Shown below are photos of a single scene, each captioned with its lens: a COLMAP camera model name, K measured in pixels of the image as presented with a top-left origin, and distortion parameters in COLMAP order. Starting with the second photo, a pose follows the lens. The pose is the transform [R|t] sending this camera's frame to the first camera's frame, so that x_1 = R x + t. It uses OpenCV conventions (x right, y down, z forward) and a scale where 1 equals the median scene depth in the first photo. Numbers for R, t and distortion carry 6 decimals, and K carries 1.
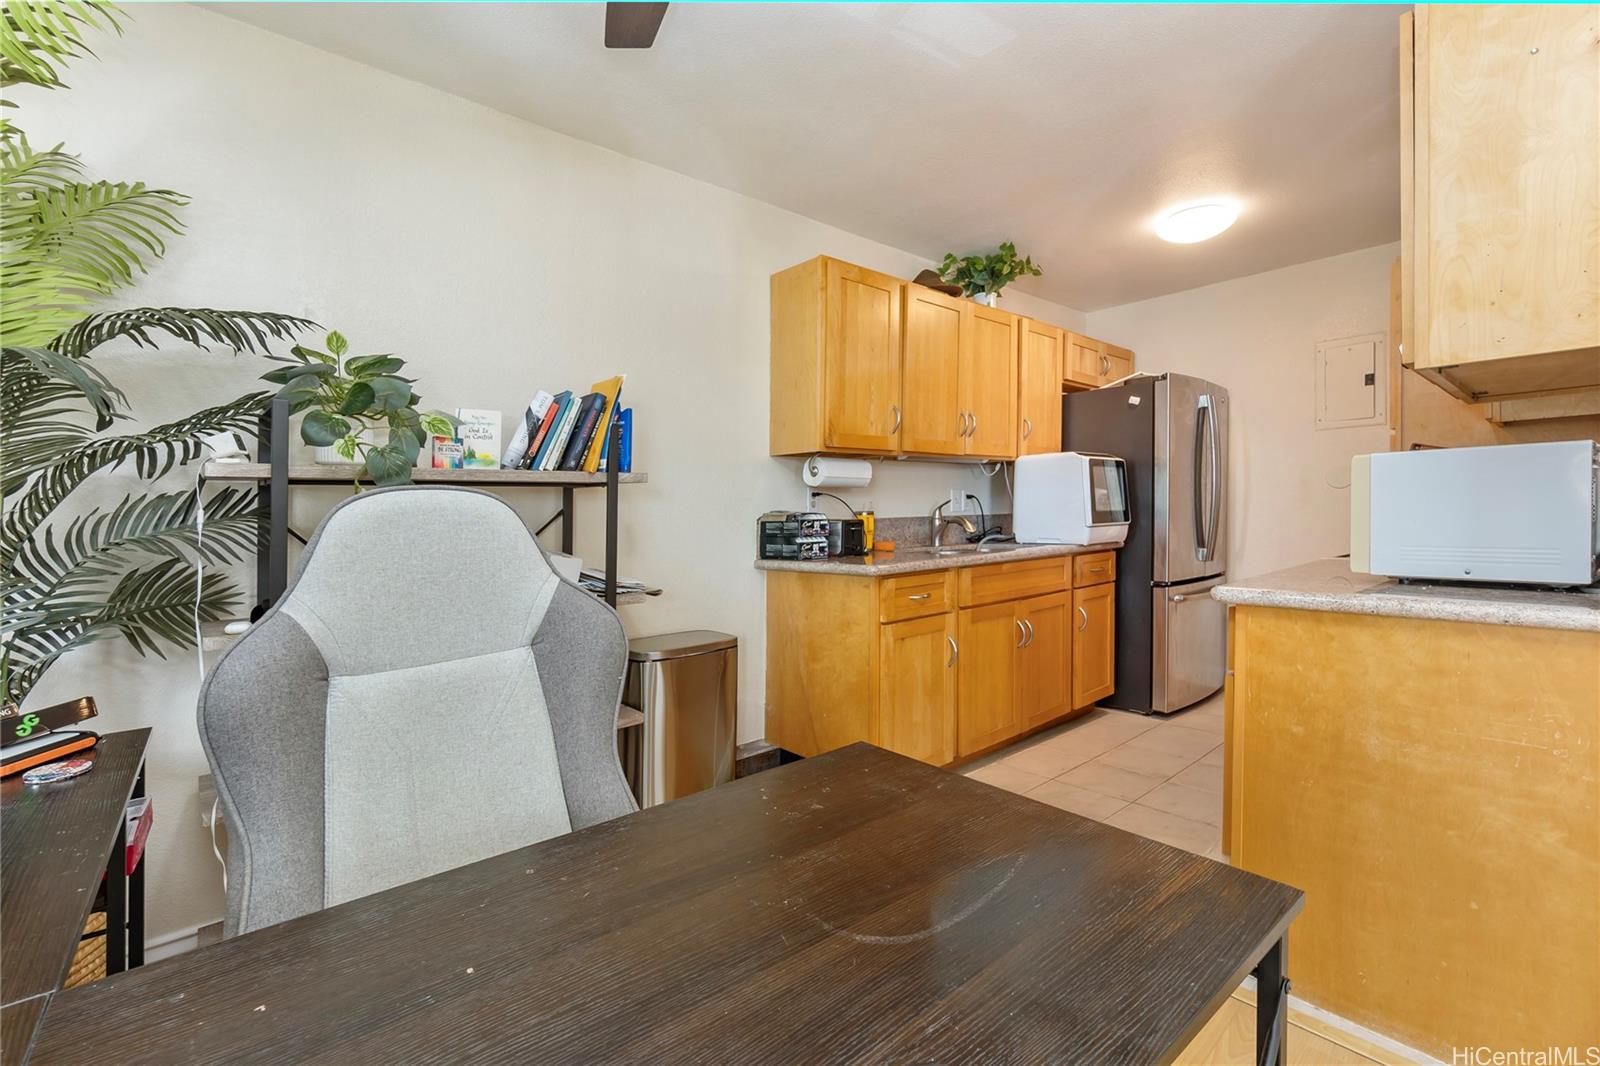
lens RADIAL K [[695.5, 0, 777.8], [0, 695.5, 522.9], [0, 0, 1]] dist [-0.002489, -0.000745]
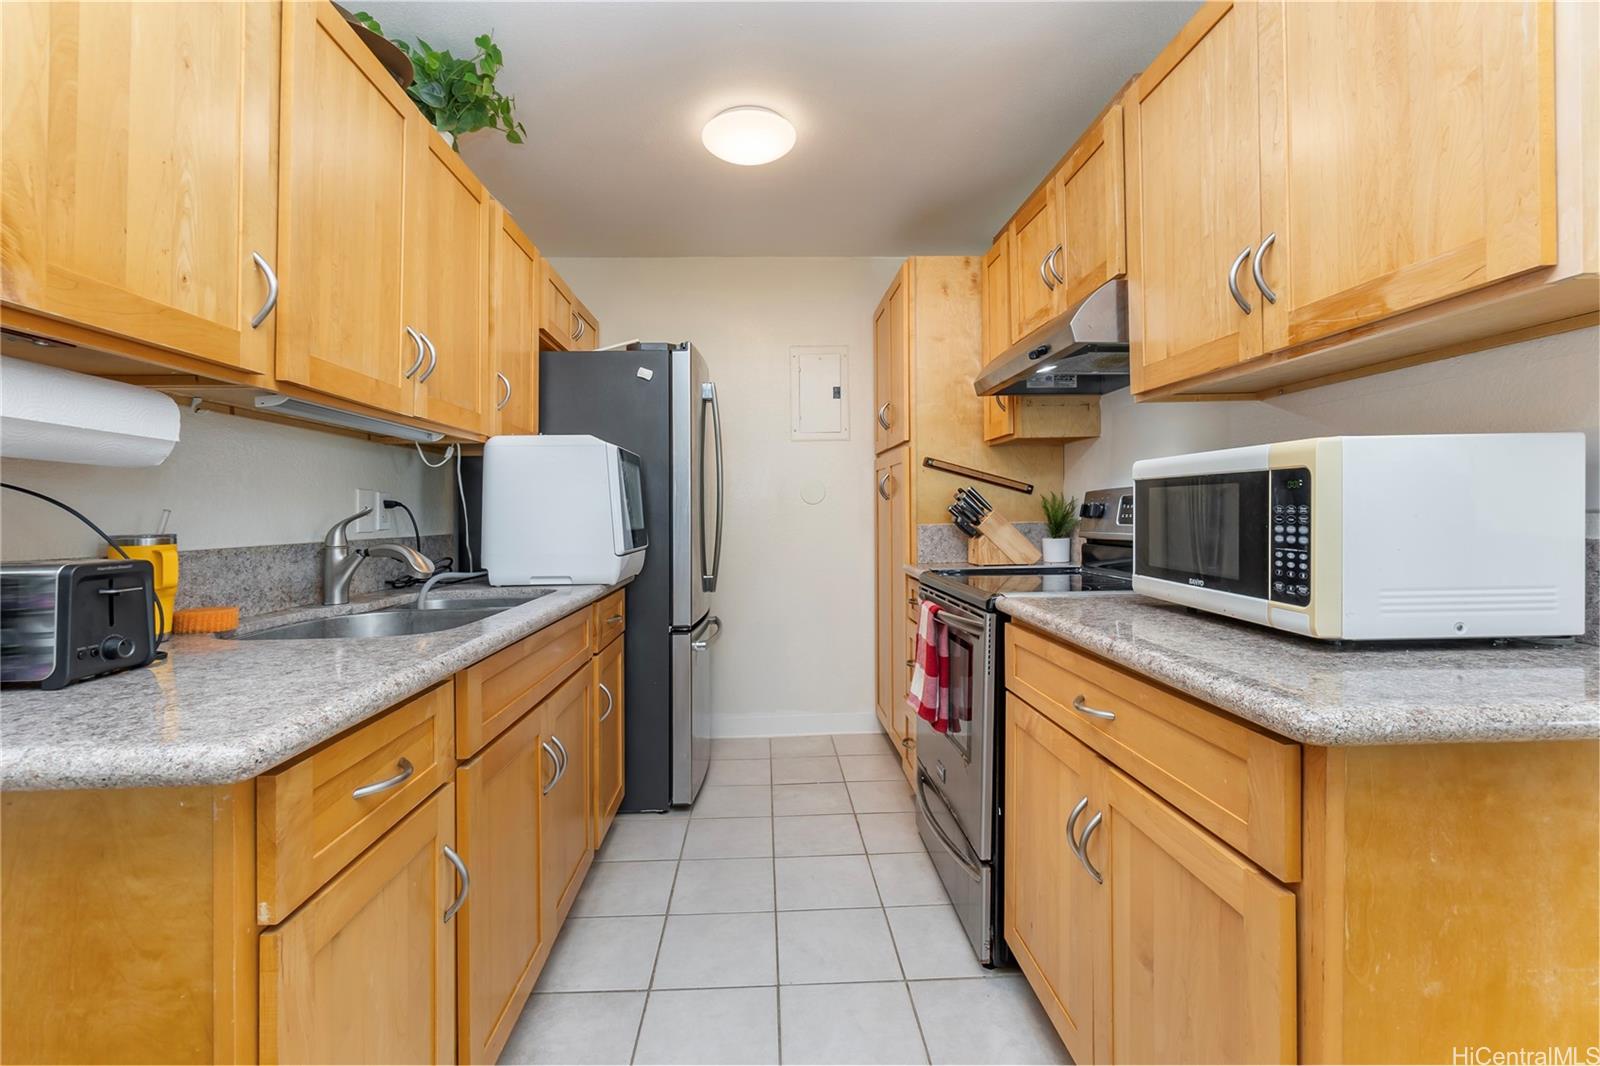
lens RADIAL K [[695.5, 0, 777.8], [0, 695.5, 522.9], [0, 0, 1]] dist [-0.002489, -0.000745]
pose [[0.619841, 0.002372, 0.784724, 0.040018], [0.015488, 0.999764, -0.015256, -0.010878], [-0.784575, 0.021610, 0.619658, 0.464496]]
